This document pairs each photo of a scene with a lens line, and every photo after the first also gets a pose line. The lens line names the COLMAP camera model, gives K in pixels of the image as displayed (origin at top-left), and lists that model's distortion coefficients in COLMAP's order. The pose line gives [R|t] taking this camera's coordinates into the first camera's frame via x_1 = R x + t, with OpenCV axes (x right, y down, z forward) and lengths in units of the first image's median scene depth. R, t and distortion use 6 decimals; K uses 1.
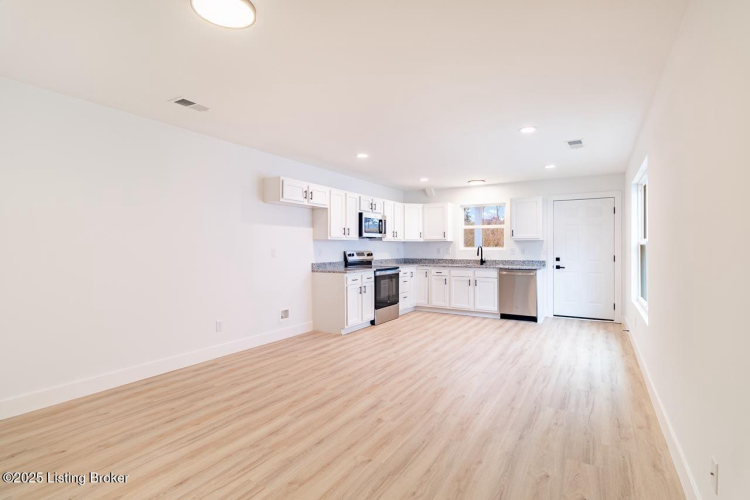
lens RADIAL K [[363.4, 0, 385.3], [0, 363.4, 247.8], [0, 0, 1]] dist [0.002799, -0.001100]
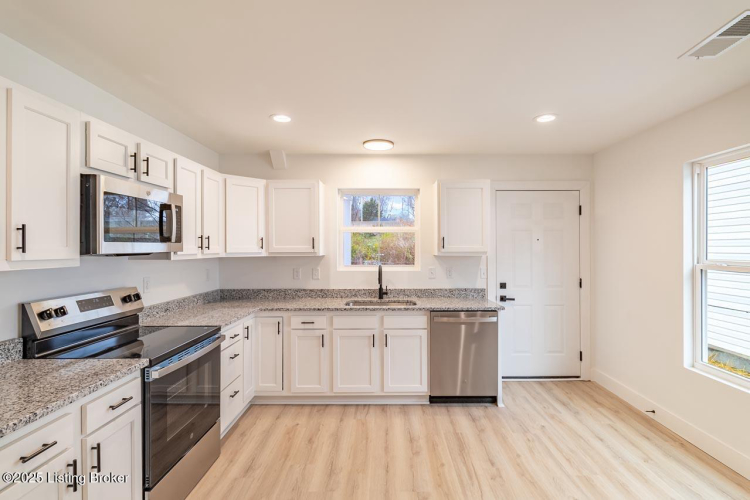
lens RADIAL K [[363.4, 0, 385.7], [0, 363.4, 245.7], [0, 0, 1]] dist [0.002799, -0.001100]
pose [[0.860234, 0.000337, 0.509900, -0.009897], [0.003163, 0.999977, -0.005997, -0.035638], [-0.509890, 0.006772, 0.860213, 0.618595]]
